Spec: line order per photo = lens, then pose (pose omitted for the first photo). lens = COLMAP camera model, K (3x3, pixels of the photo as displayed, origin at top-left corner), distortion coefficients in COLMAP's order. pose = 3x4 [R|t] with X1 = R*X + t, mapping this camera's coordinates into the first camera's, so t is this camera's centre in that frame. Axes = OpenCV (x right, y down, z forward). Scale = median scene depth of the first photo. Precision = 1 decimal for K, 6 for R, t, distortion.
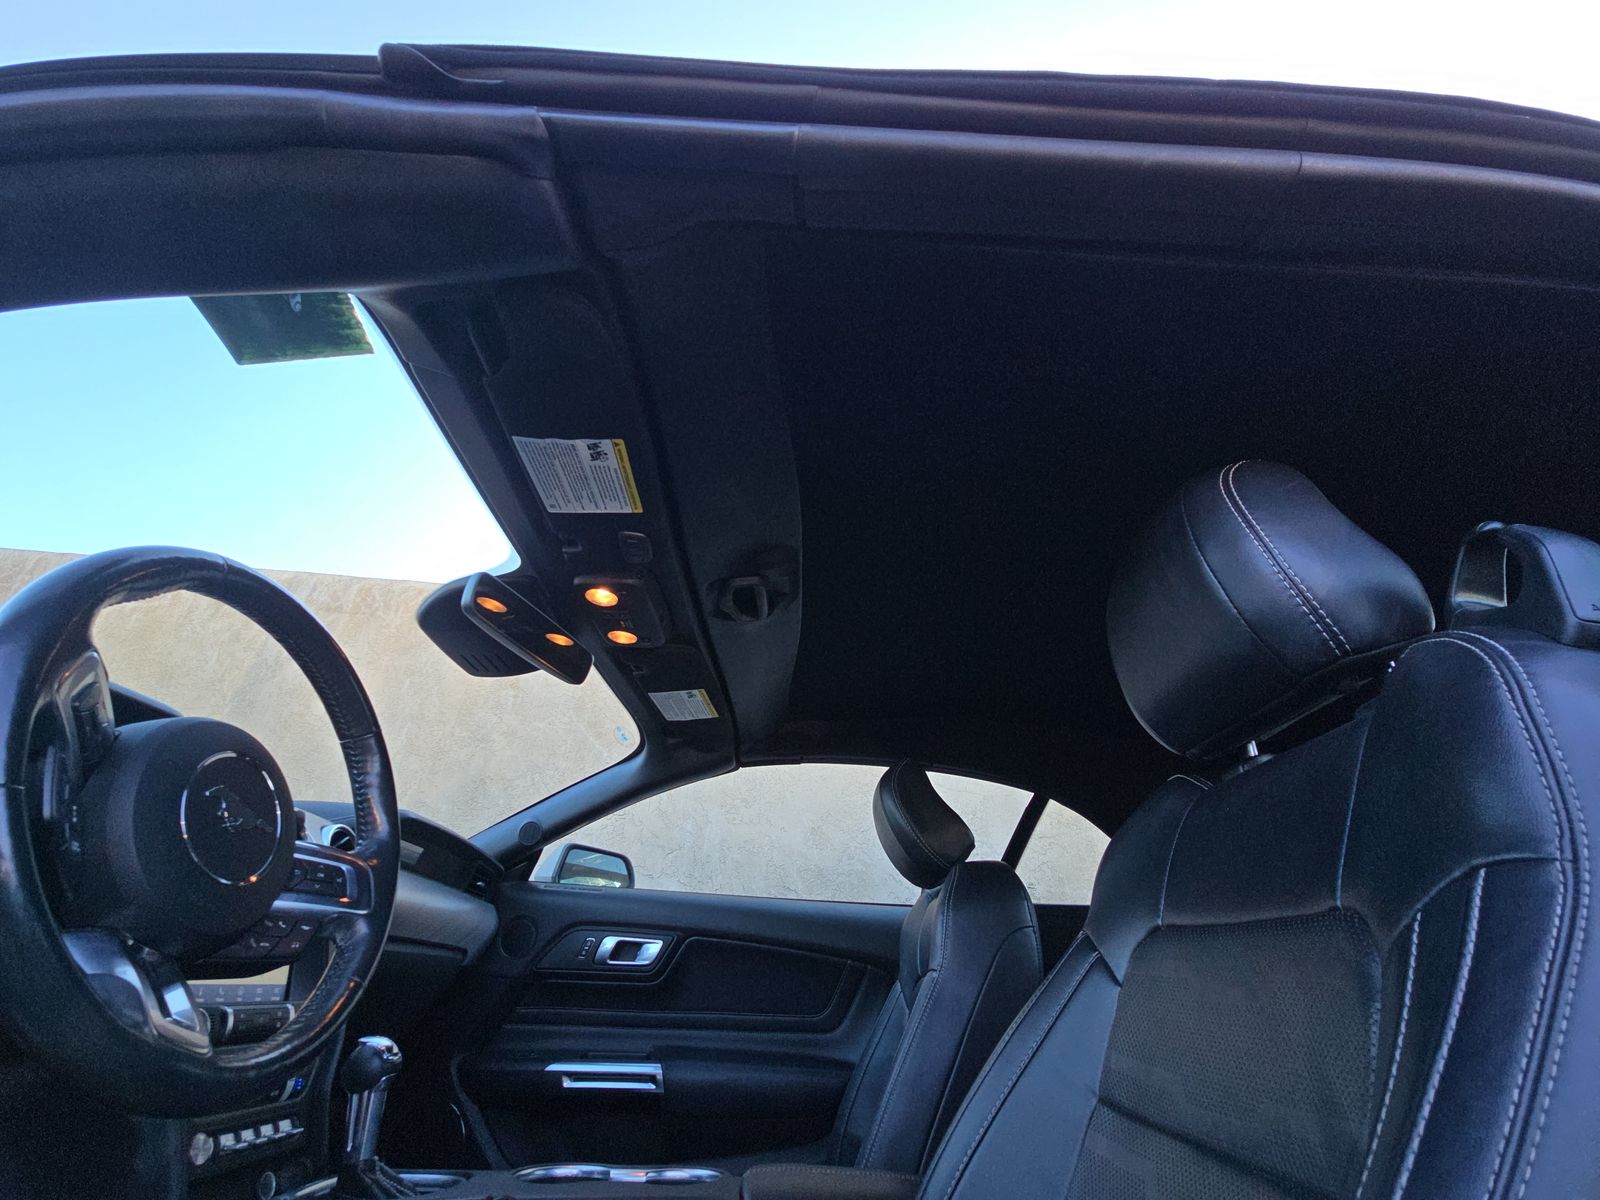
lens RADIAL K [[648.0, 0, 787.3], [0, 648.0, 589.4], [0, 0, 1]] dist [0.003517, -0.007383]
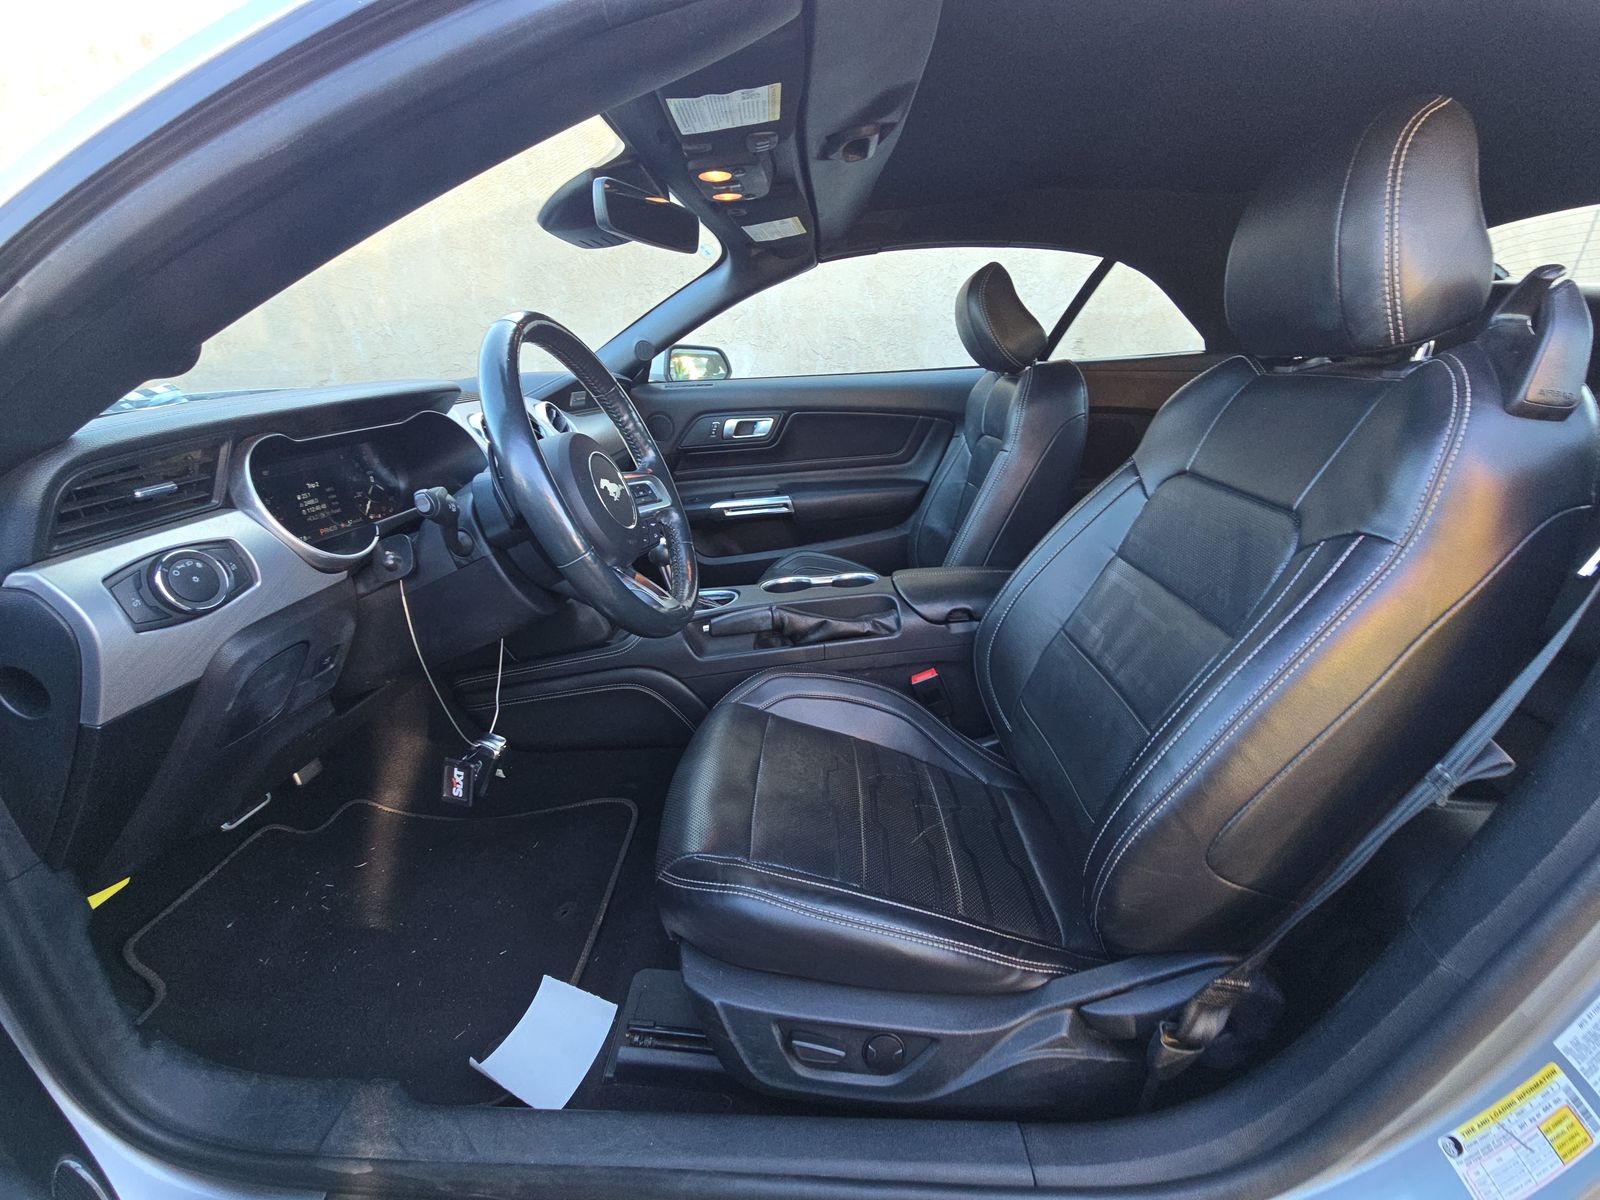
lens RADIAL K [[648.0, 0, 795.2], [0, 648.0, 603.2], [0, 0, 1]] dist [0.003517, -0.007383]
pose [[0.994256, -0.093573, -0.051943, -0.118554], [0.098653, 0.613152, 0.783781, -0.227916], [-0.041491, -0.784404, 0.618861, -0.070233]]
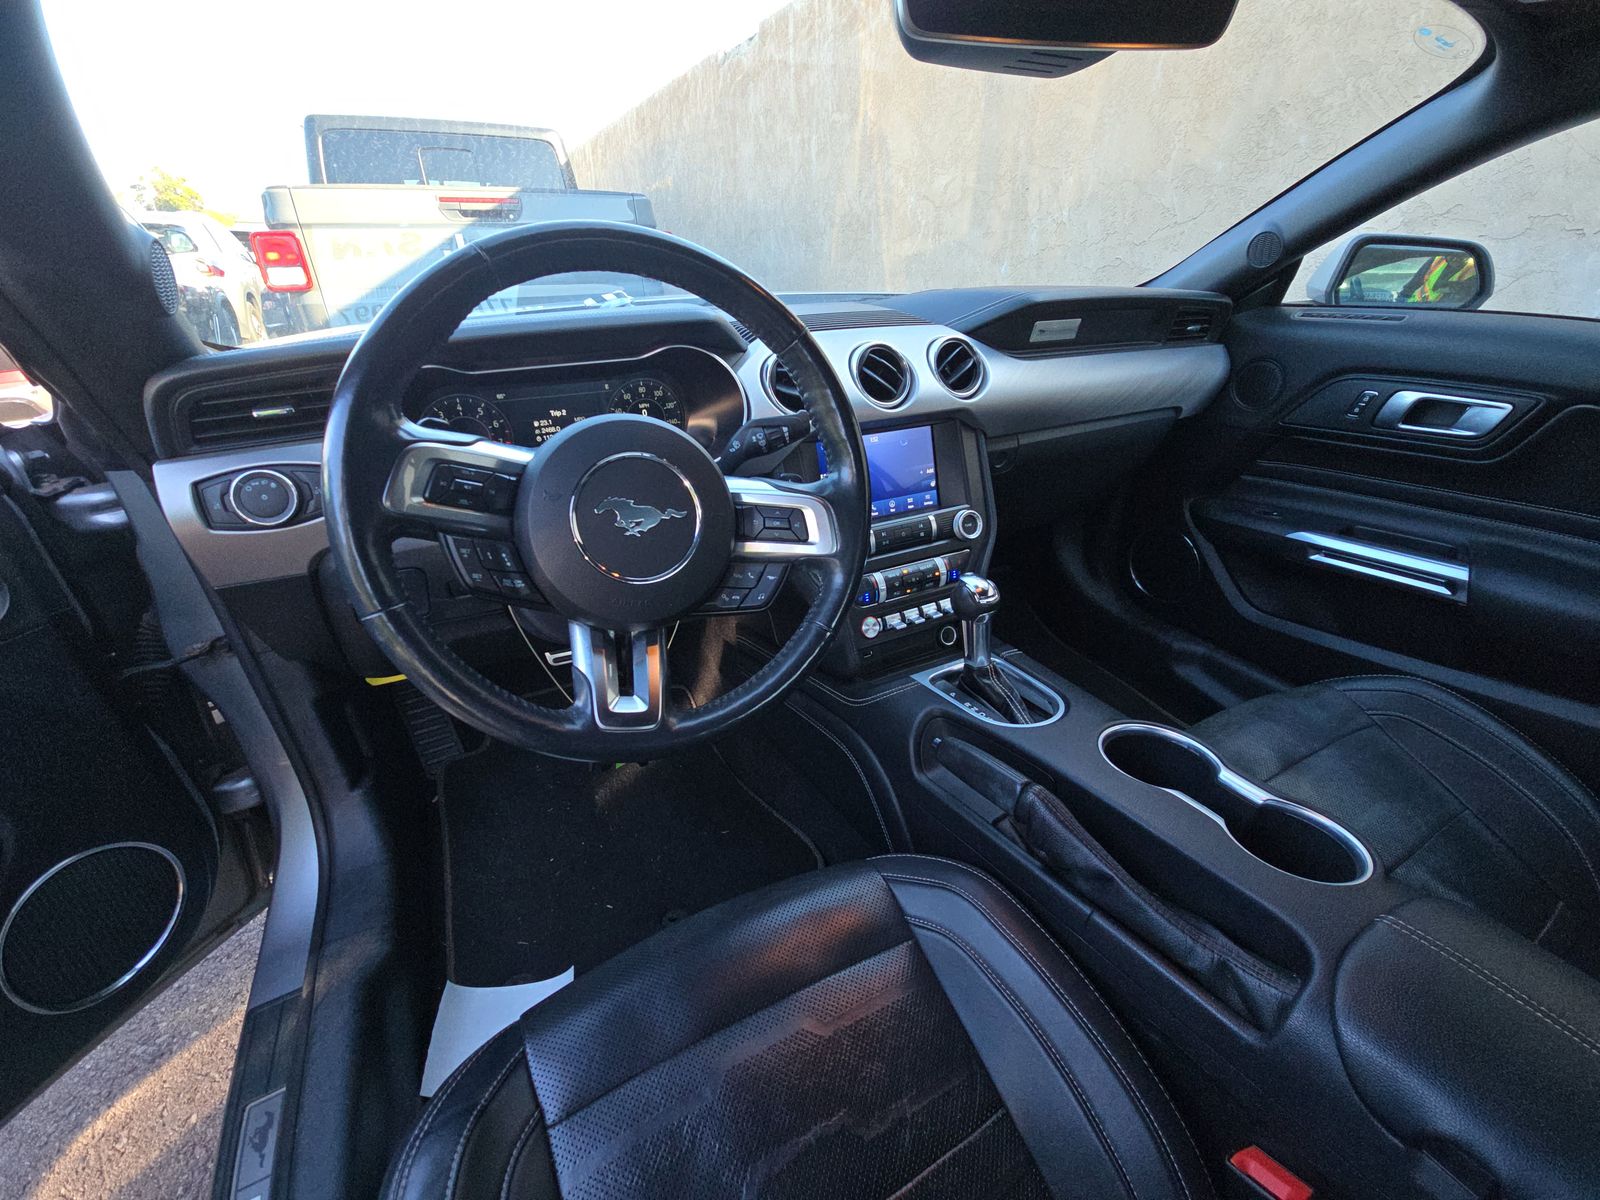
lens RADIAL K [[648.0, 0, 785.5], [0, 648.0, 606.4], [0, 0, 1]] dist [0.003517, -0.007383]
pose [[0.463317, 0.336707, -0.819735, 0.044601], [0.506284, 0.658620, 0.556683, -0.001606], [0.727333, -0.672939, 0.134680, 0.316743]]
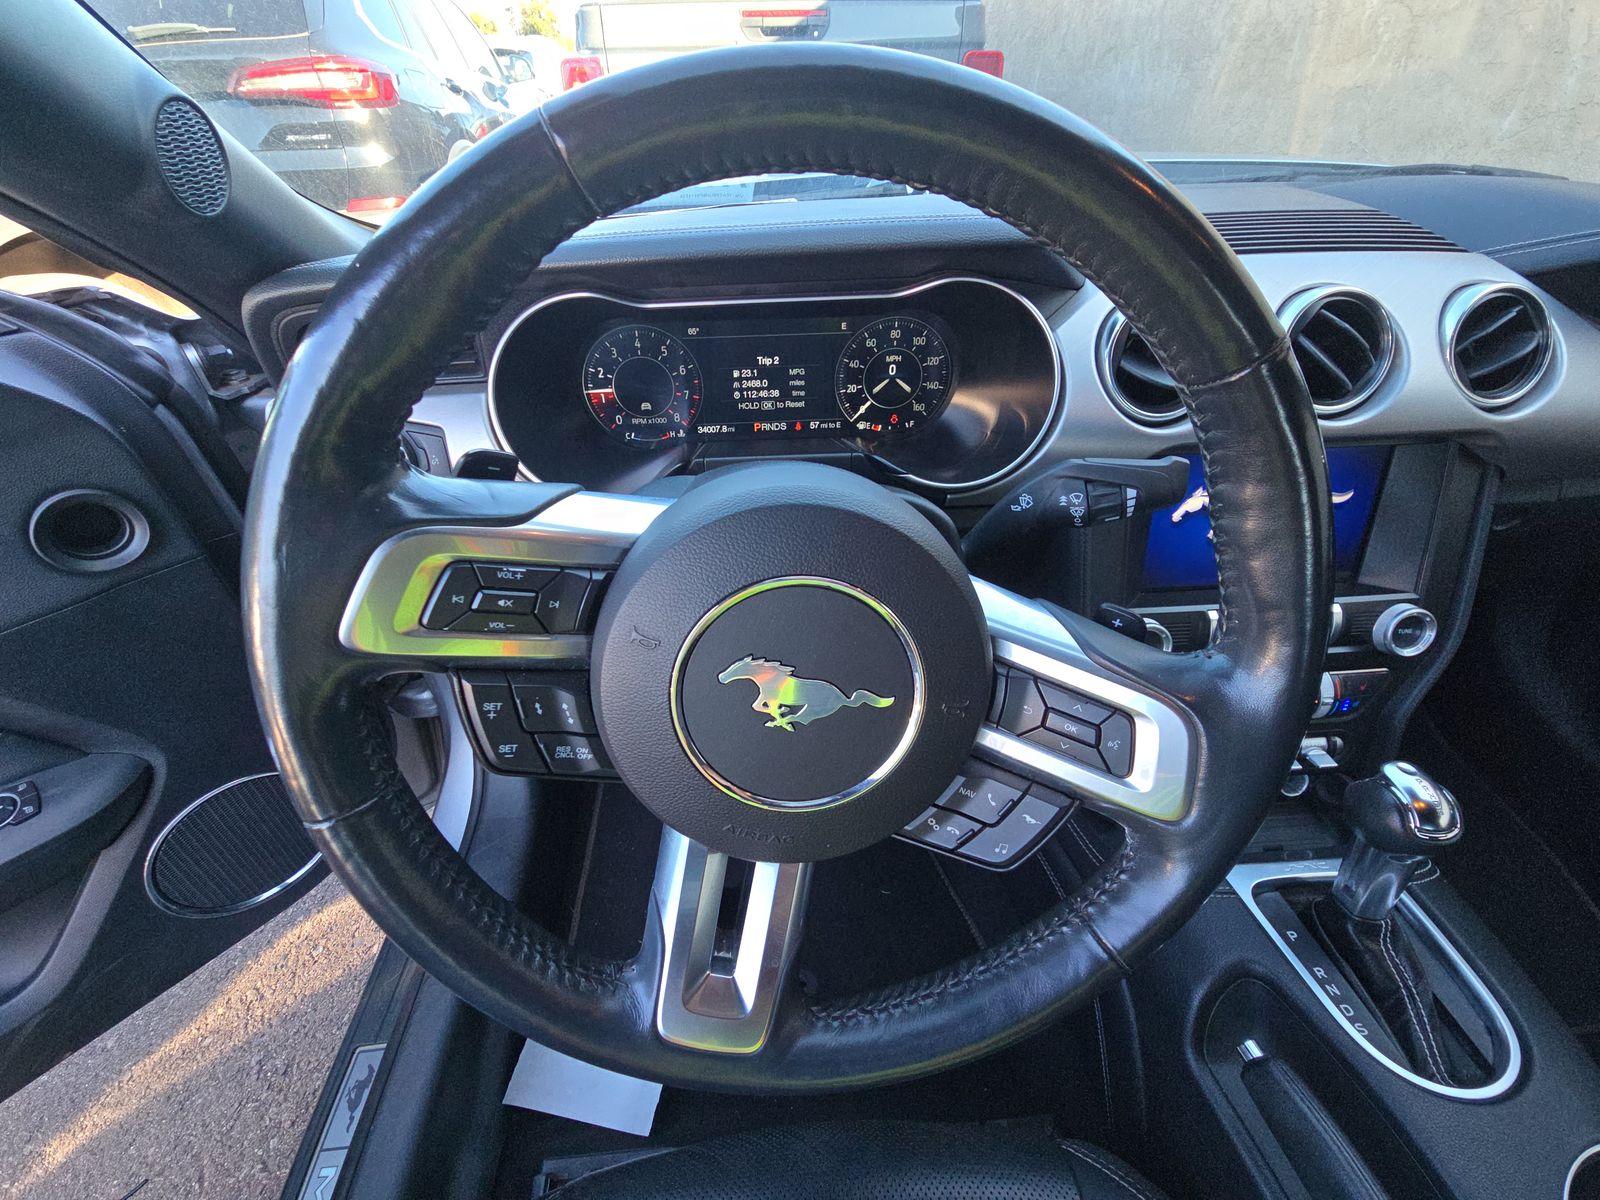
lens RADIAL K [[648.0, 0, 792.2], [0, 648.0, 598.2], [0, 0, 1]] dist [0.003517, -0.007383]
pose [[0.085374, 0.545093, -0.834017, -0.155157], [0.539530, 0.678432, 0.498636, 0.011813], [0.837627, -0.492548, -0.236174, 0.392258]]
